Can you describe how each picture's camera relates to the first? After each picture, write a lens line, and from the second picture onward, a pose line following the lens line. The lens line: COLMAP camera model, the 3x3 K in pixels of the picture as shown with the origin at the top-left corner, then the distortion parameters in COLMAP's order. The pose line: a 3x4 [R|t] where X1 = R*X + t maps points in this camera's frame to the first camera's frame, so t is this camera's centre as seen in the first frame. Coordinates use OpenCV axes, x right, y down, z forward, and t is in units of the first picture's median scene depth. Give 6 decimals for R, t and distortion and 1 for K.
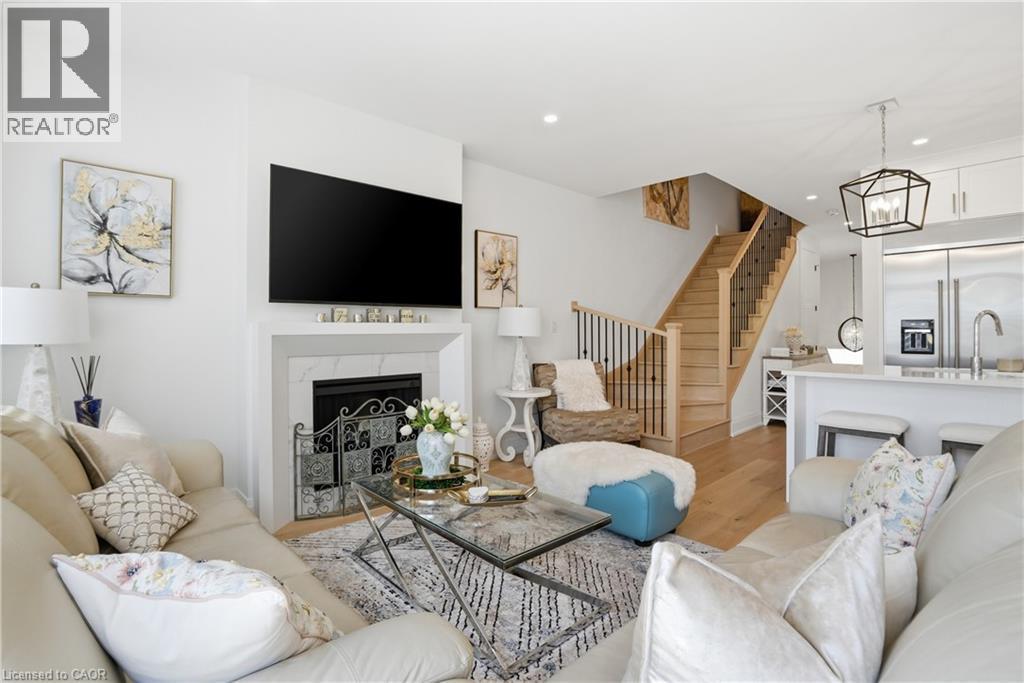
lens RADIAL K [[492.9, 0, 510.7], [0, 492.9, 335.1], [0, 0, 1]] dist [-0.054760, 0.016155]
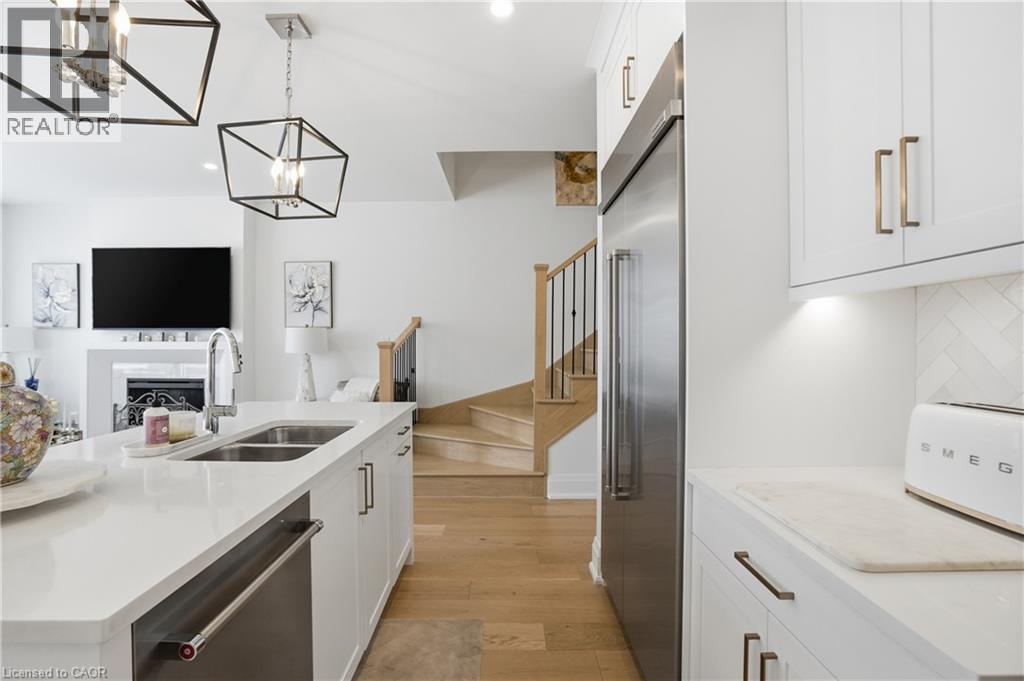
lens RADIAL K [[487.6, 0, 512.0], [0, 487.6, 340.5], [0, 0, 1]] dist [-0.027184, 0.000487]
pose [[0.715991, 0.006684, -0.698077, 1.491154], [-0.010670, 0.999942, -0.001369, -0.037869], [0.698028, 0.008429, 0.716021, 0.718445]]
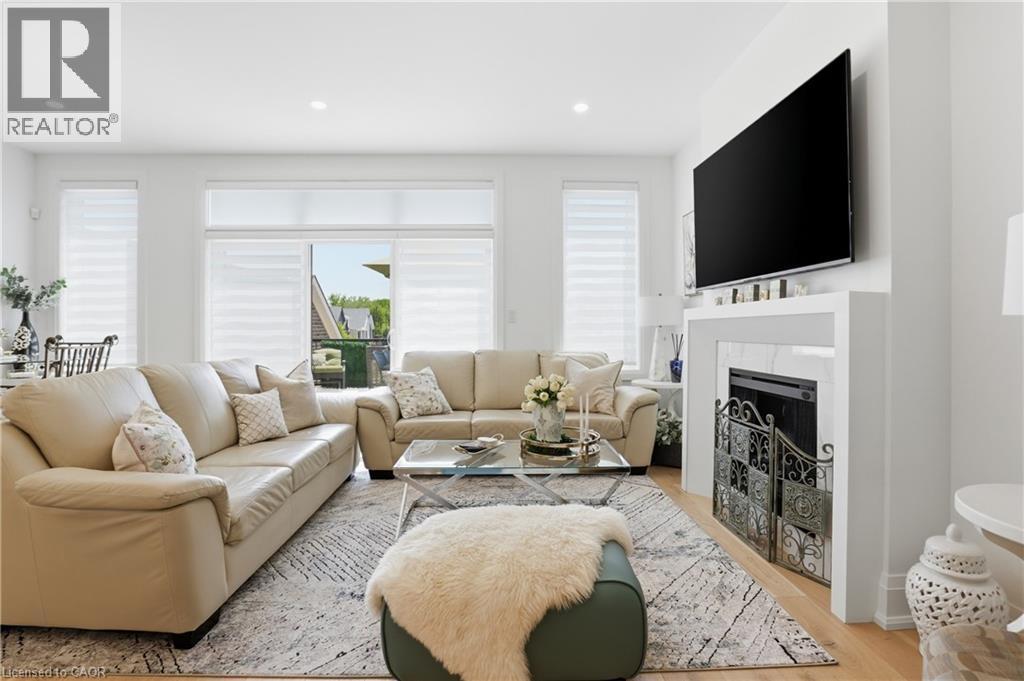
lens RADIAL K [[492.9, 0, 510.7], [0, 492.9, 334.1], [0, 0, 1]] dist [-0.054760, 0.016155]
pose [[-0.673054, 0.008230, -0.739548, 0.553216], [-0.005512, 0.999855, 0.016143, 0.014995], [0.739573, 0.014941, -0.672910, 1.244987]]
